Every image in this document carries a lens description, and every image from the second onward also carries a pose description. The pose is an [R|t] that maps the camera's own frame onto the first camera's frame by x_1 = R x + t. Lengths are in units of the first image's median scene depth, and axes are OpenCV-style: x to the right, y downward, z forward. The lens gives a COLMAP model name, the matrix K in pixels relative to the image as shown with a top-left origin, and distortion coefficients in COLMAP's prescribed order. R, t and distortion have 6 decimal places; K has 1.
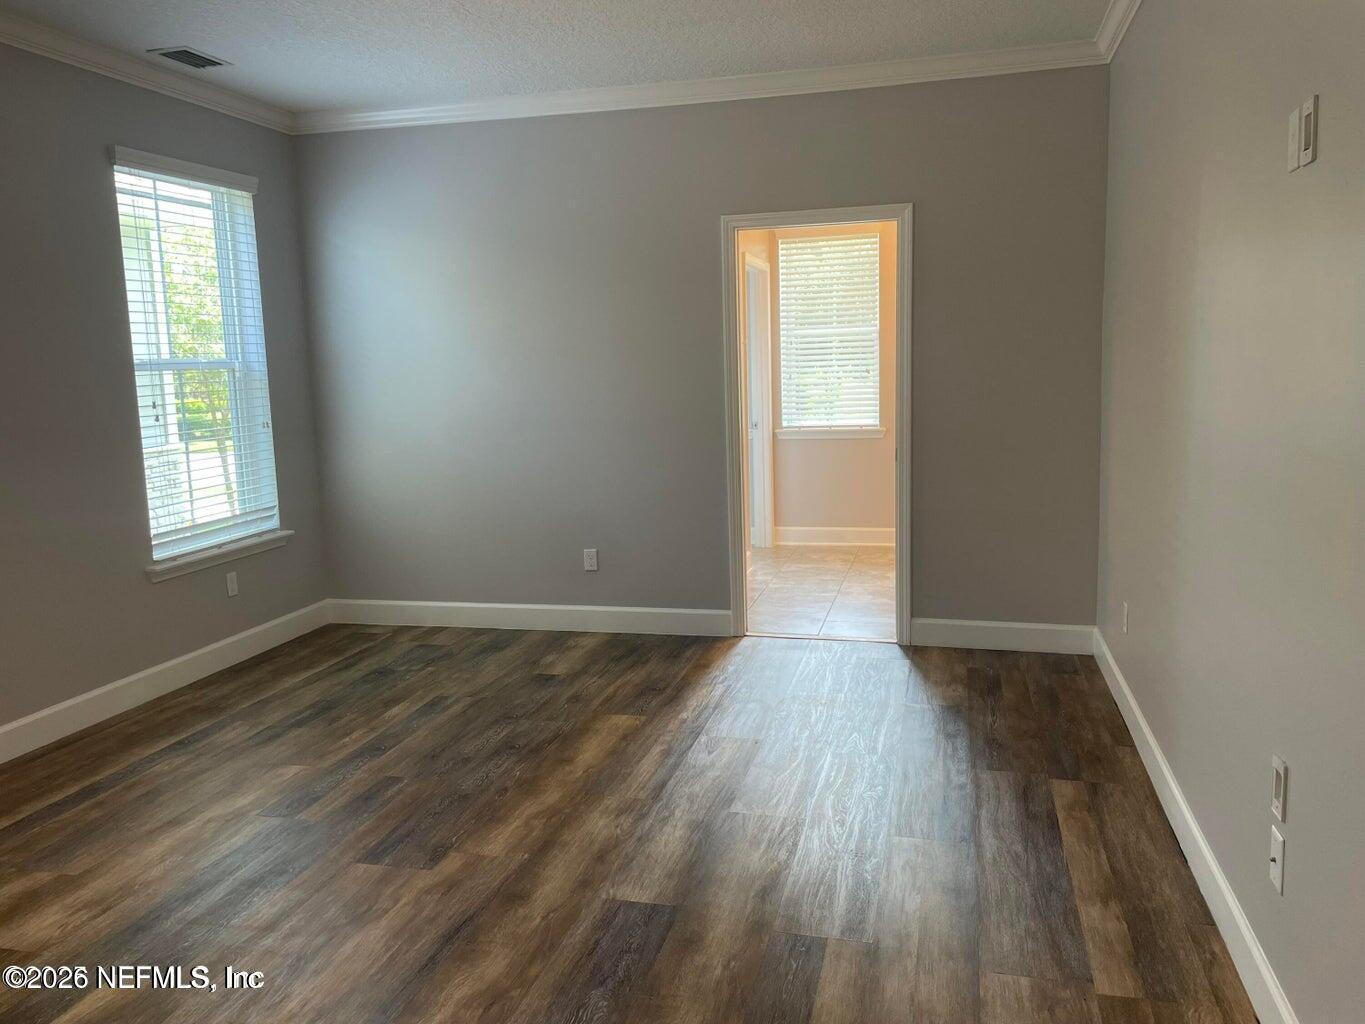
lens RADIAL K [[1036.2, 0, 694.7], [0, 1036.2, 515.8], [0, 0, 1]] dist [0.075311, -0.094363]
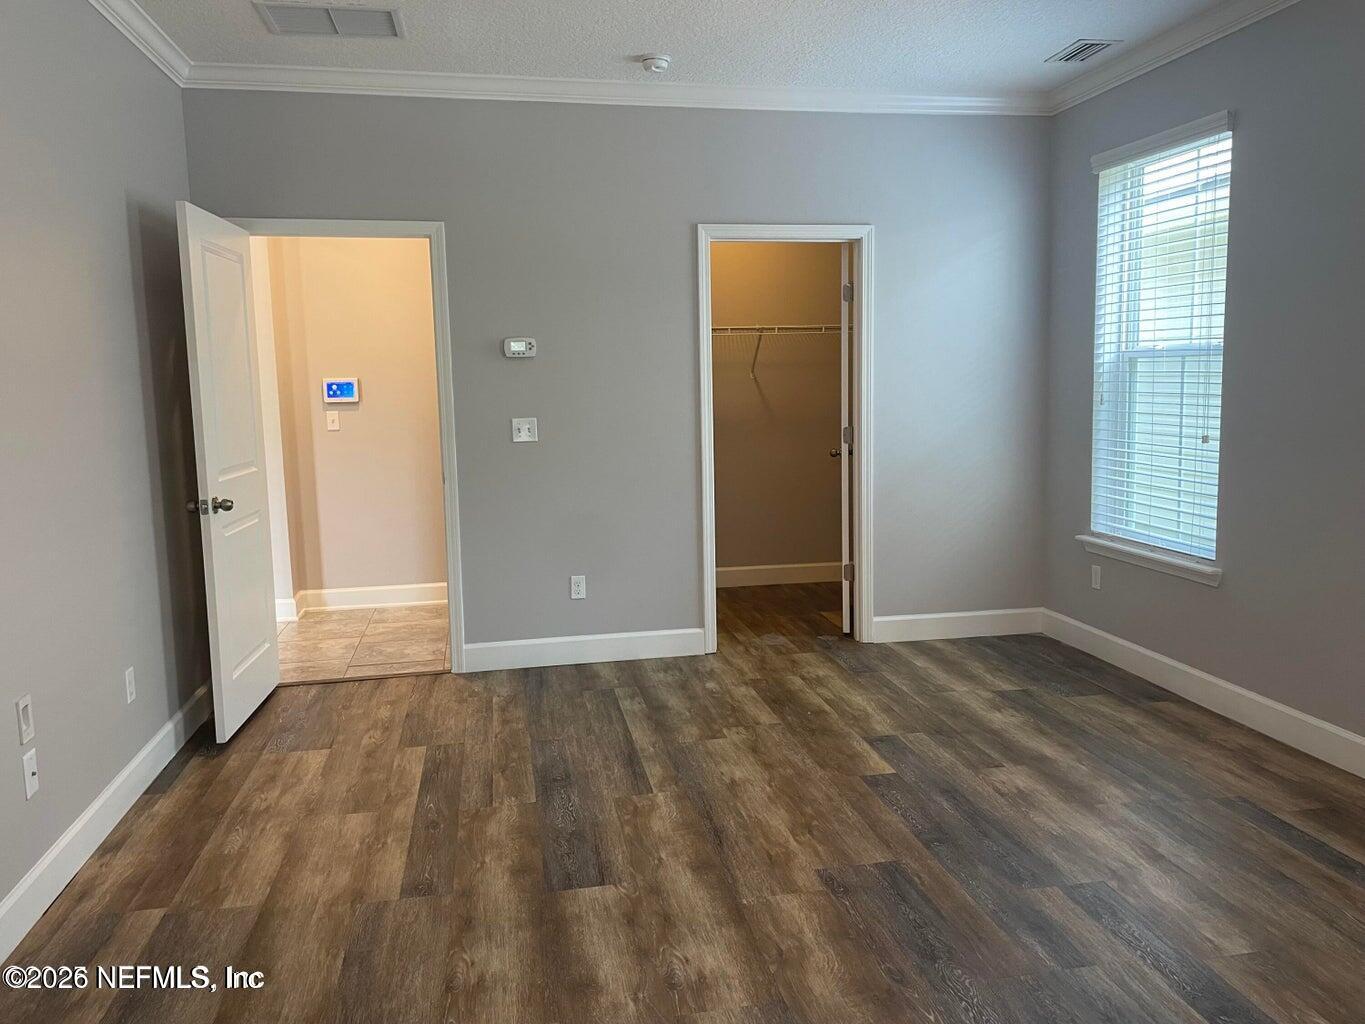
lens RADIAL K [[1036.2, 0, 694.0], [0, 1036.2, 500.1], [0, 0, 1]] dist [0.075311, -0.094363]
pose [[-0.905341, 0.095691, -0.413764, 0.165584], [-0.018931, 0.964222, 0.264418, -0.188216], [0.424263, 0.247221, -0.871139, 1.255168]]
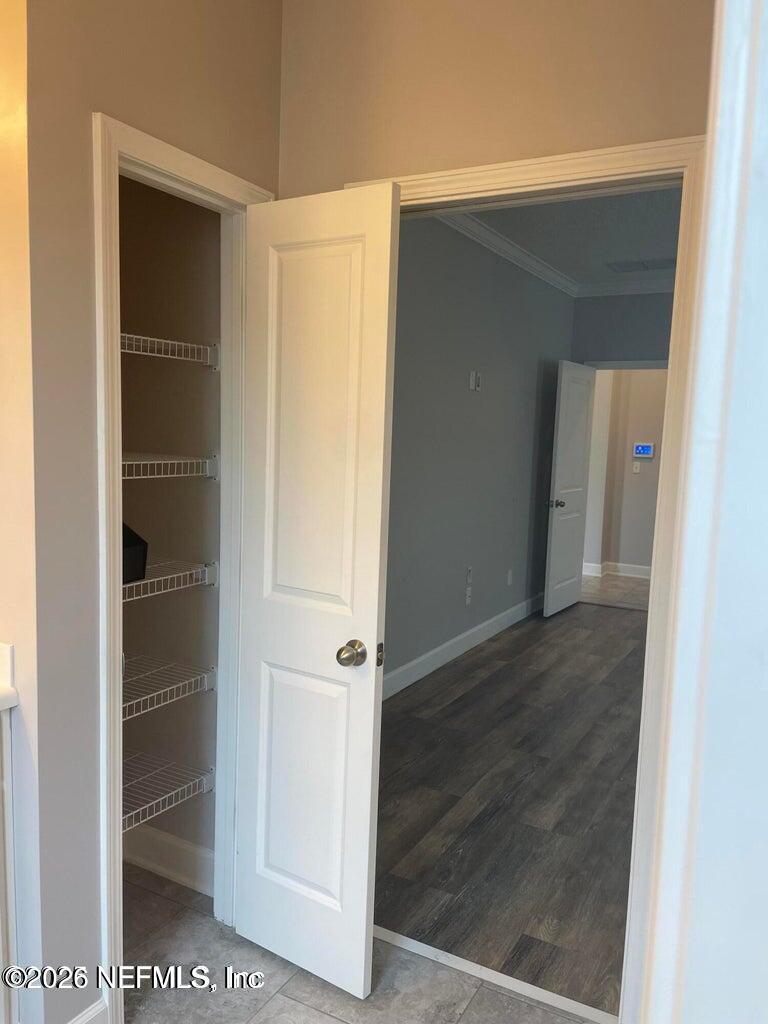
lens RADIAL K [[777.4, 0, 385.9], [0, 777.4, 512.3], [0, 0, 1]] dist [0.075311, -0.094363]
pose [[-0.964520, -0.032101, 0.262051, 0.087859], [0.033848, 0.969353, 0.243328, -0.282436], [-0.261831, 0.243564, -0.933874, 1.730460]]
